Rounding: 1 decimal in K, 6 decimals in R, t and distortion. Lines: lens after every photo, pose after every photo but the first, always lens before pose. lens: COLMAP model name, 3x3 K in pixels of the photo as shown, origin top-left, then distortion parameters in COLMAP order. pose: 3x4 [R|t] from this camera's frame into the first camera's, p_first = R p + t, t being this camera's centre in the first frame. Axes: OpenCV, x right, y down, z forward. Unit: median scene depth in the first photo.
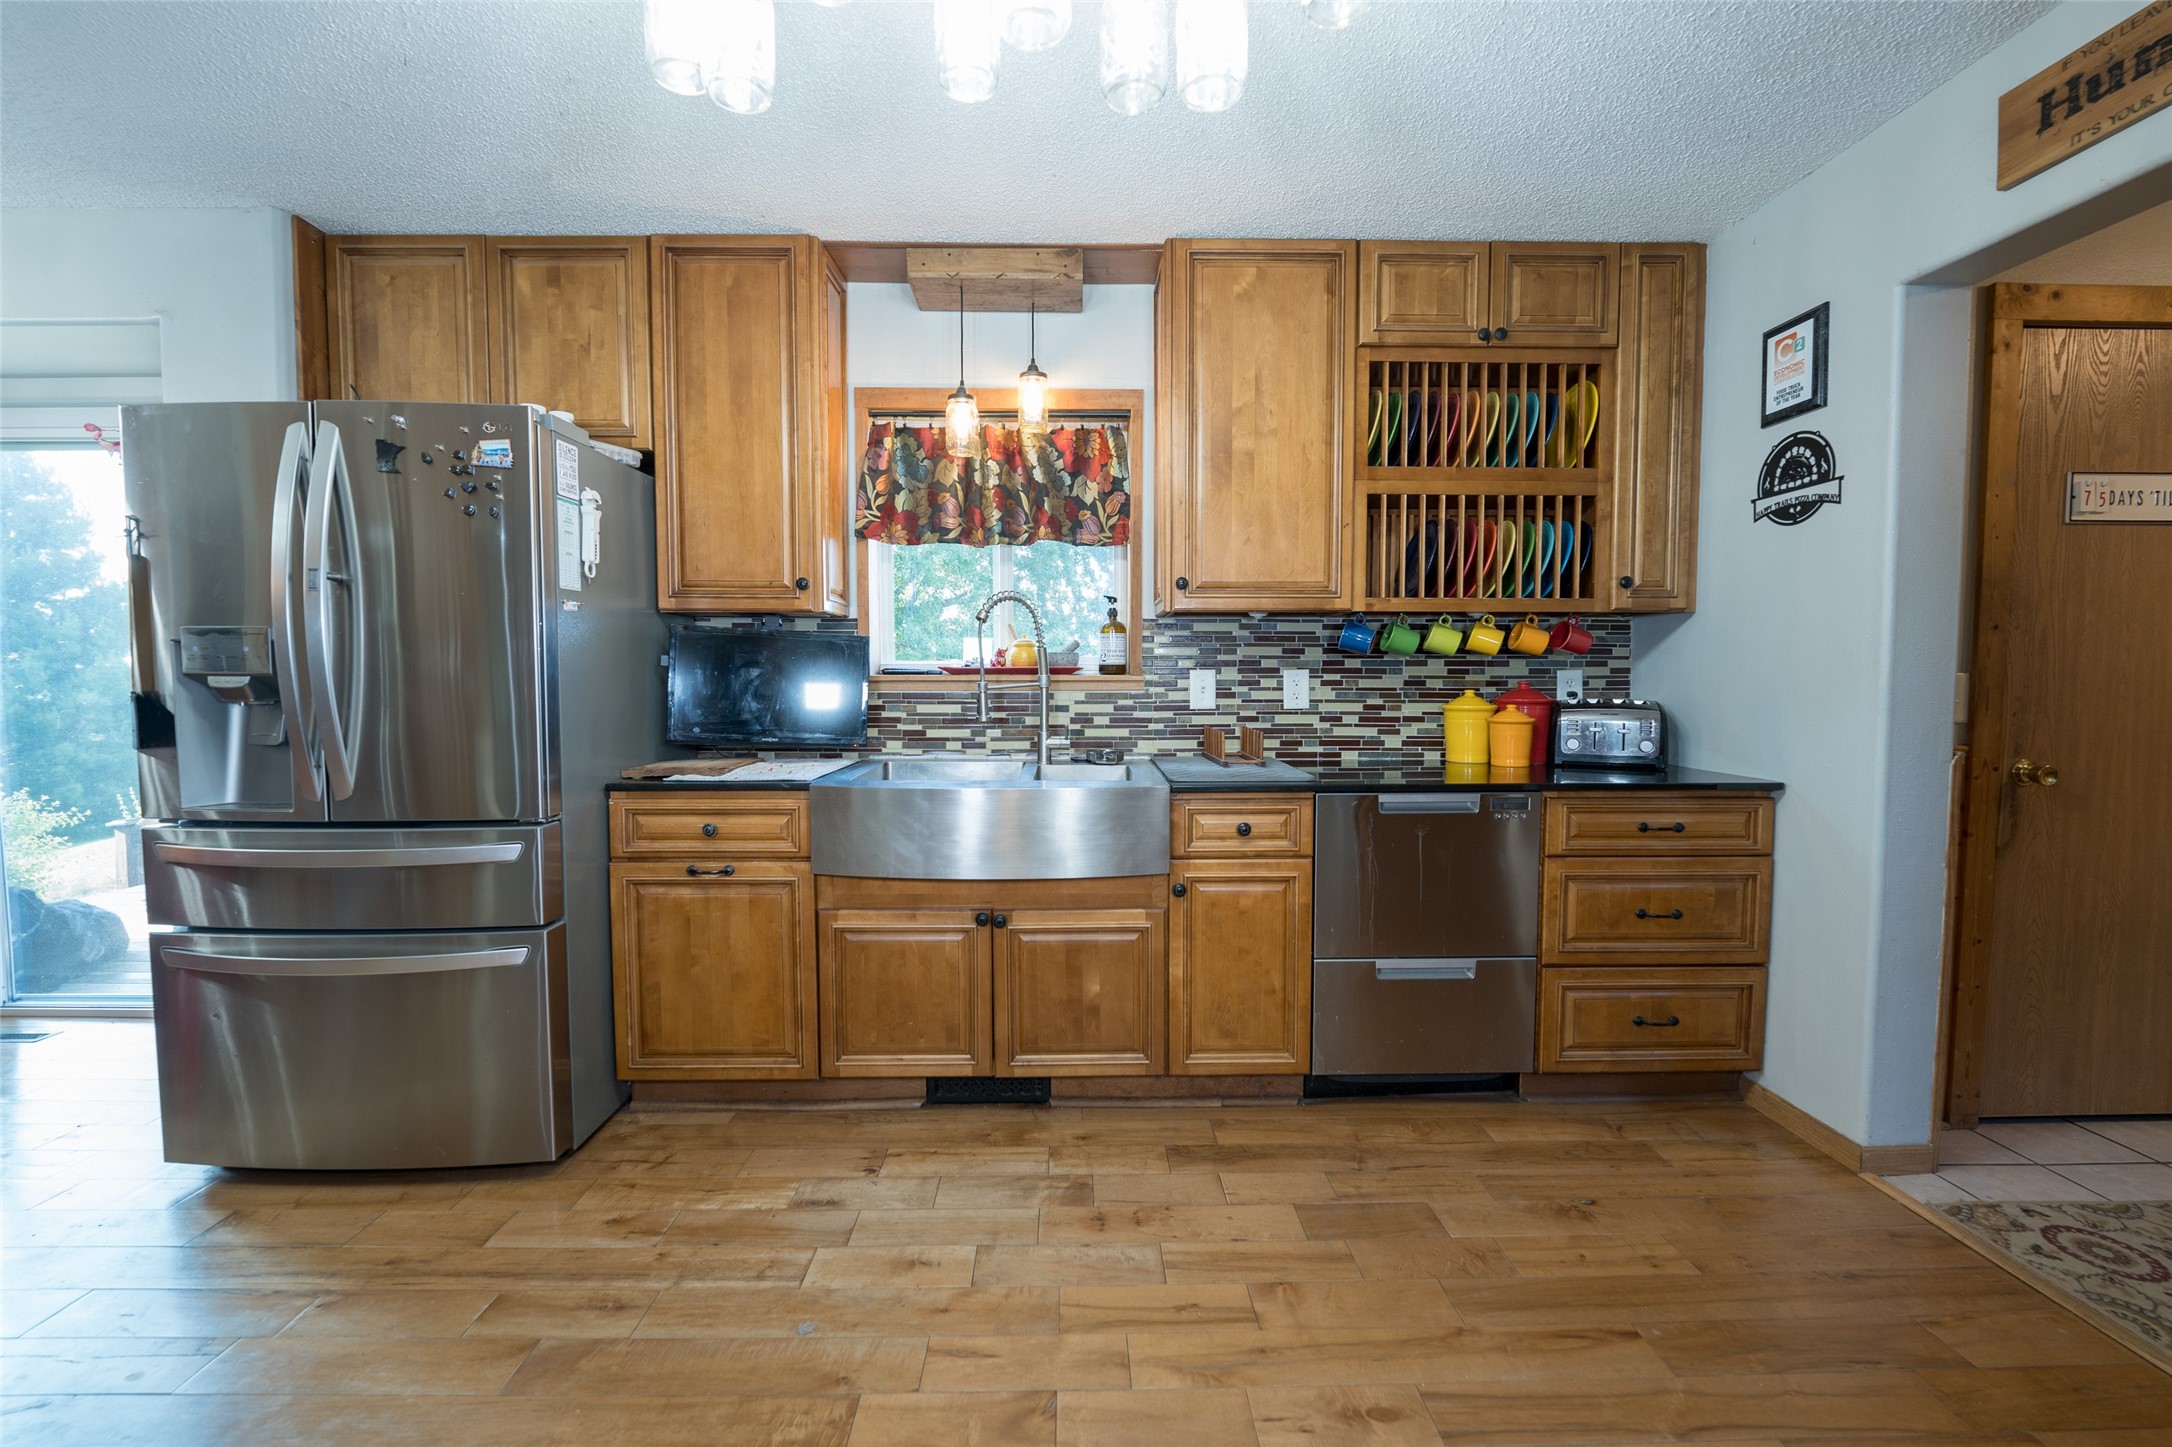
lens RADIAL K [[897.6, 0, 1081.7], [0, 897.6, 720.5], [0, 0, 1]] dist [-0.009663, -0.000929]
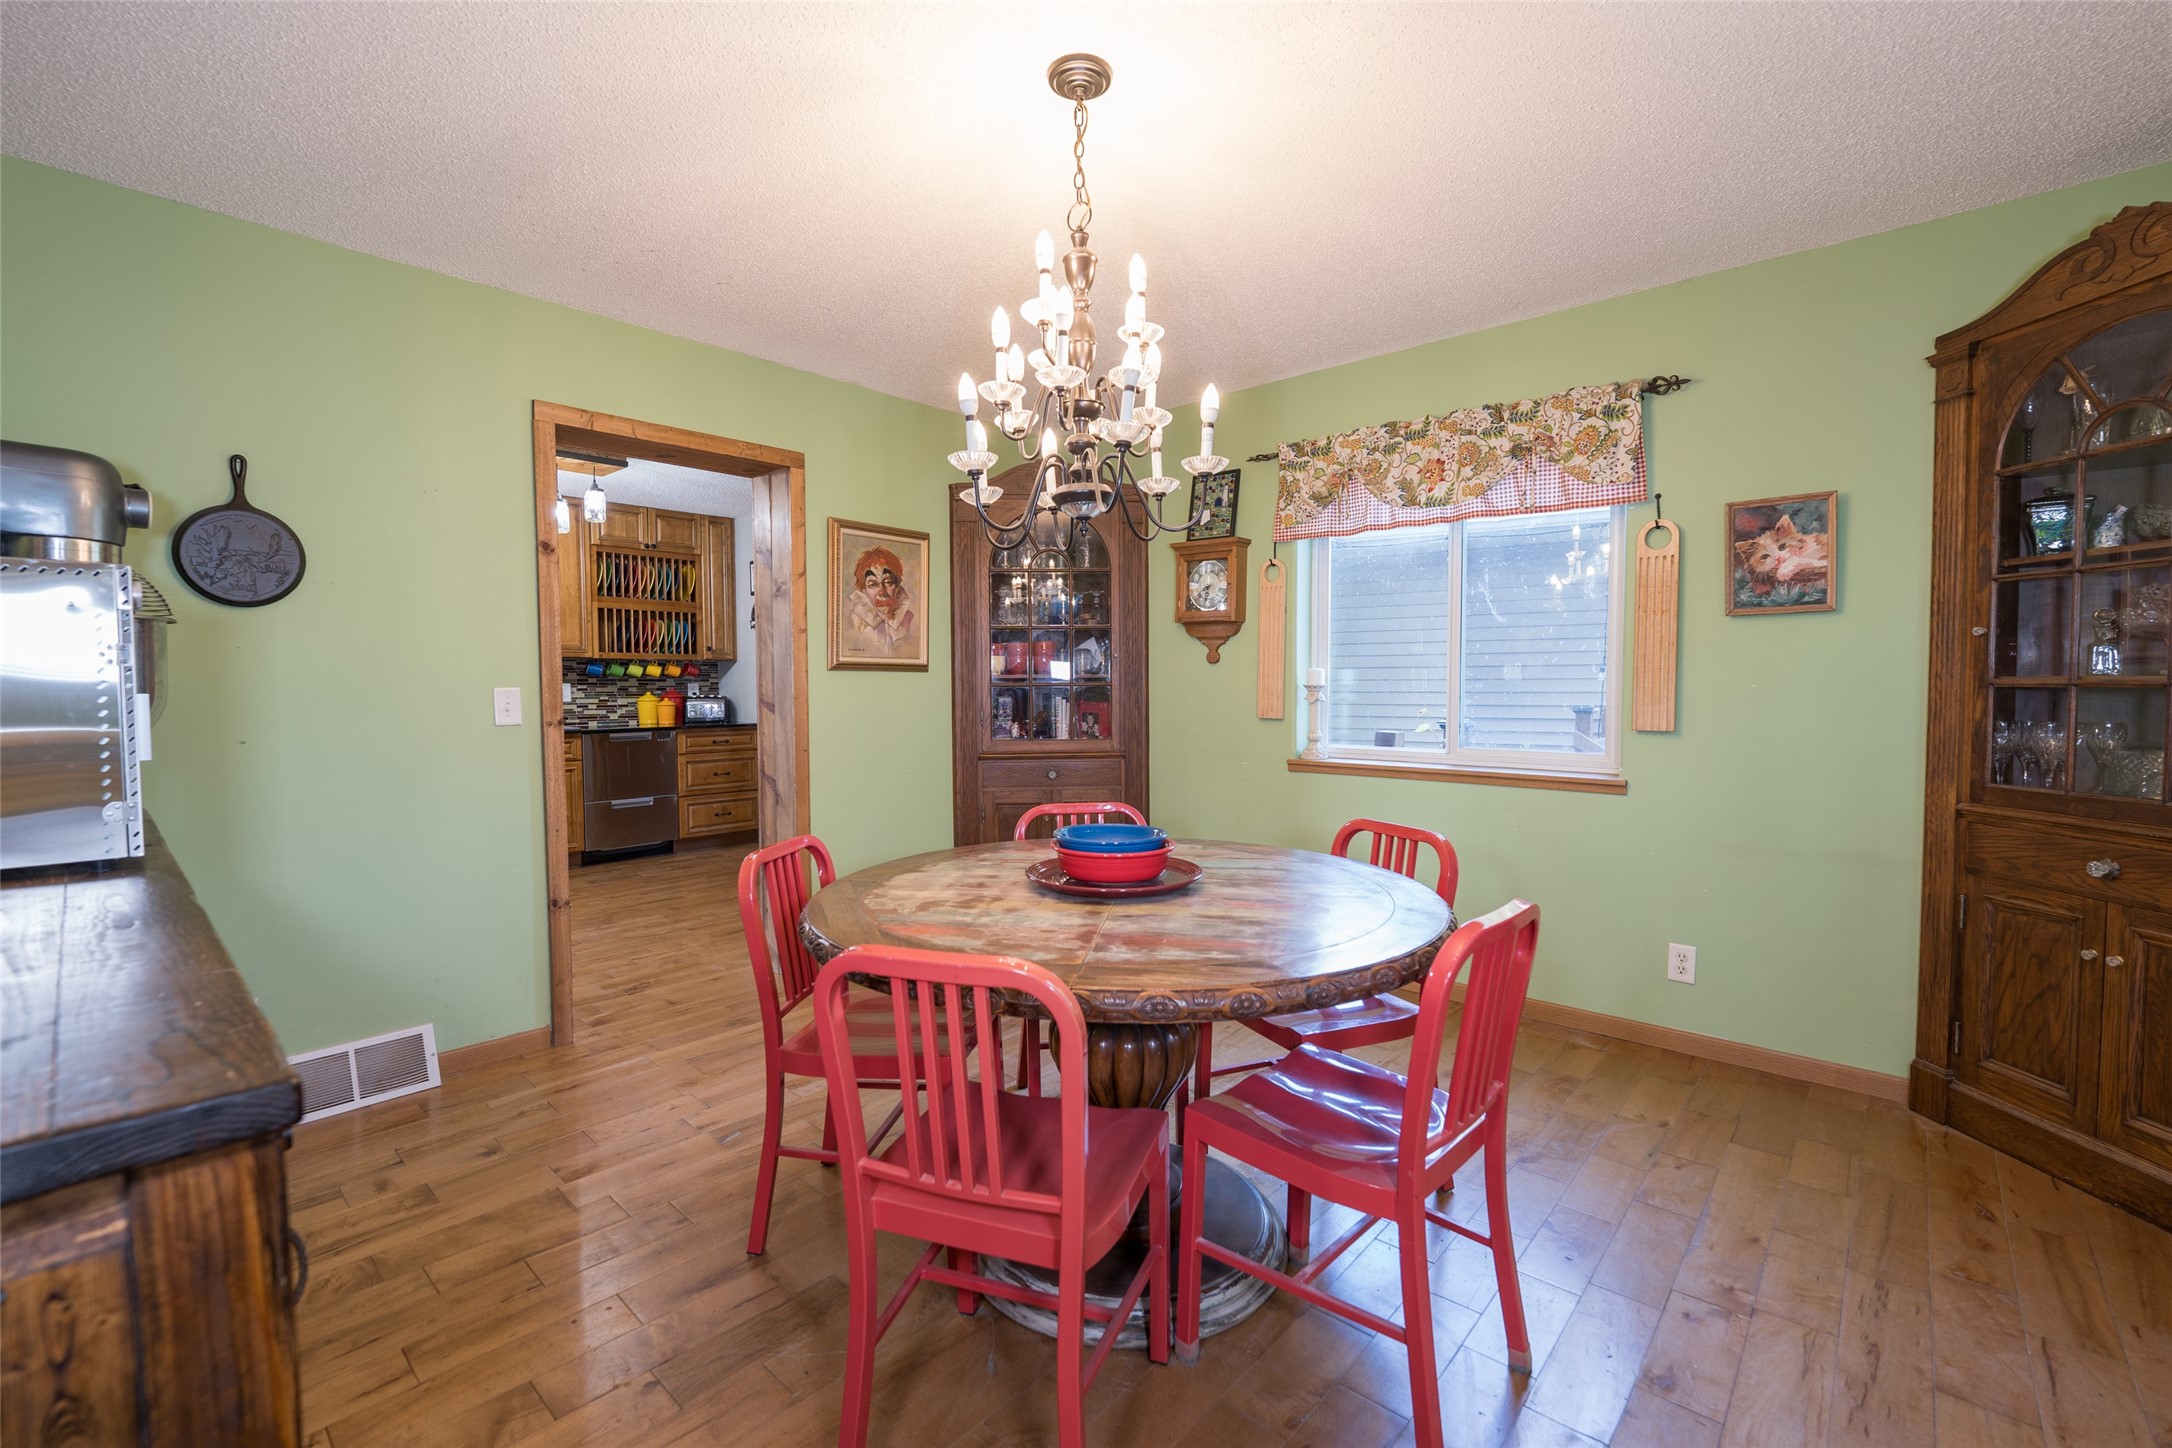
lens RADIAL K [[911.0, 0, 1086.2], [0, 911.0, 729.5], [0, 0, 1]] dist [-0.011812, -0.000325]
pose [[0.677392, -0.038676, 0.734605, -0.533154], [0.039246, 0.999095, 0.016412, 0.068773], [-0.734575, 0.017713, 0.678296, -1.435286]]
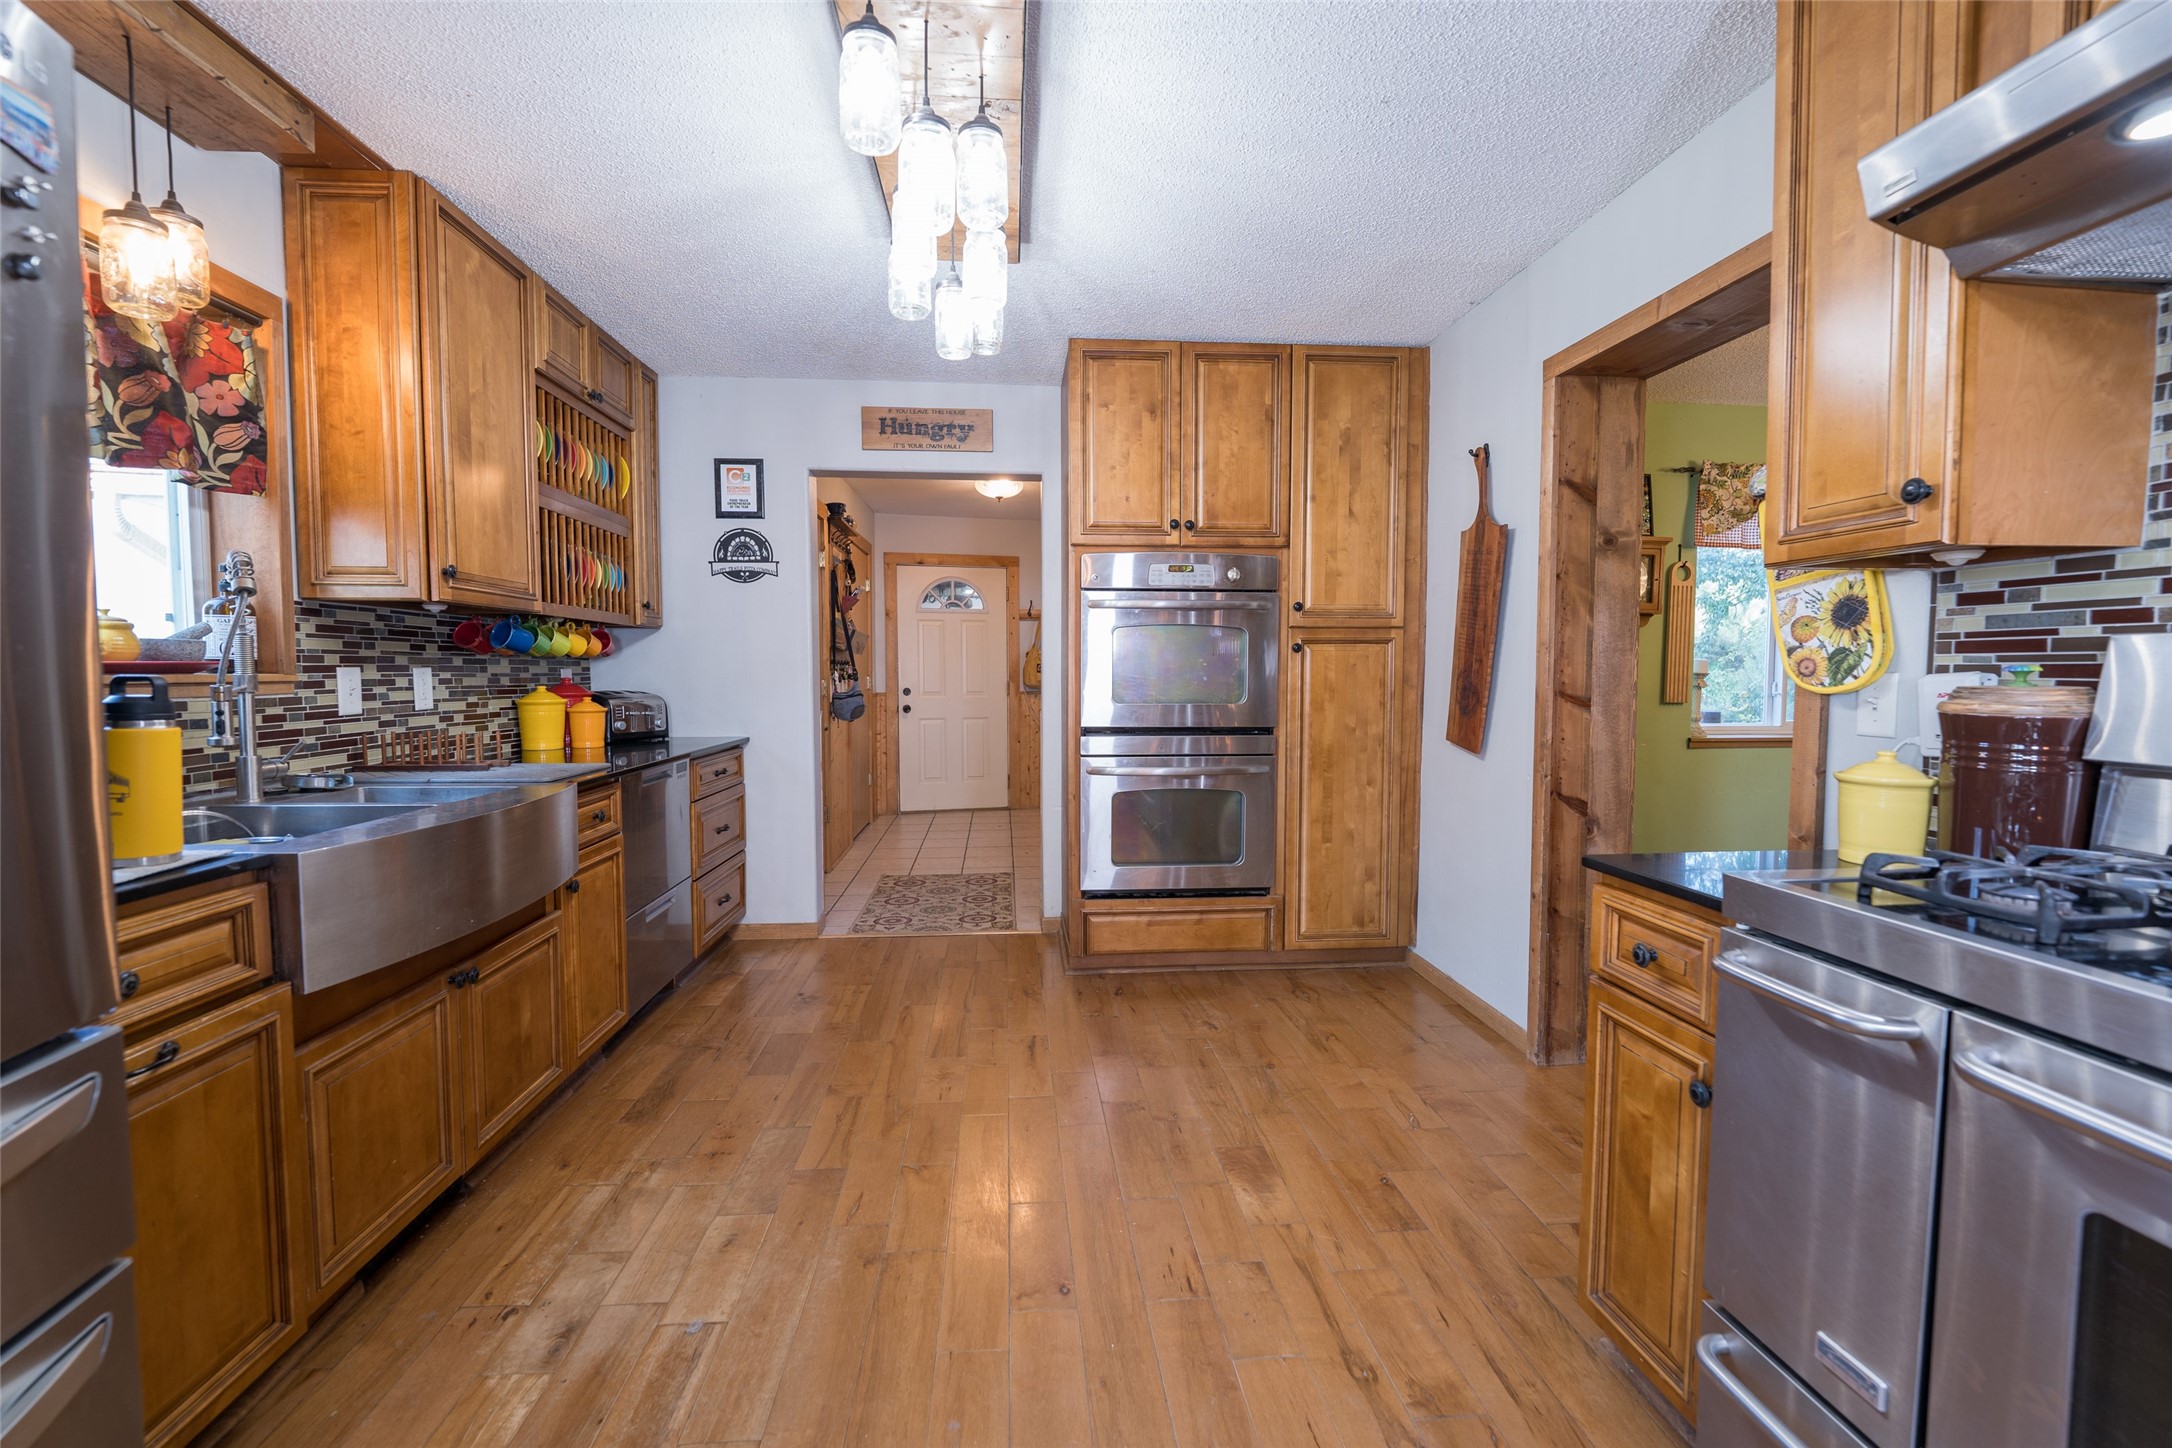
lens RADIAL K [[897.6, 0, 1081.7], [0, 897.6, 721.0], [0, 0, 1]] dist [-0.009663, -0.000929]
pose [[-0.068952, -0.054691, 0.996120, -0.780986], [0.050438, 0.997028, 0.058232, -0.022282], [-0.996344, 0.054258, -0.065989, 0.409643]]
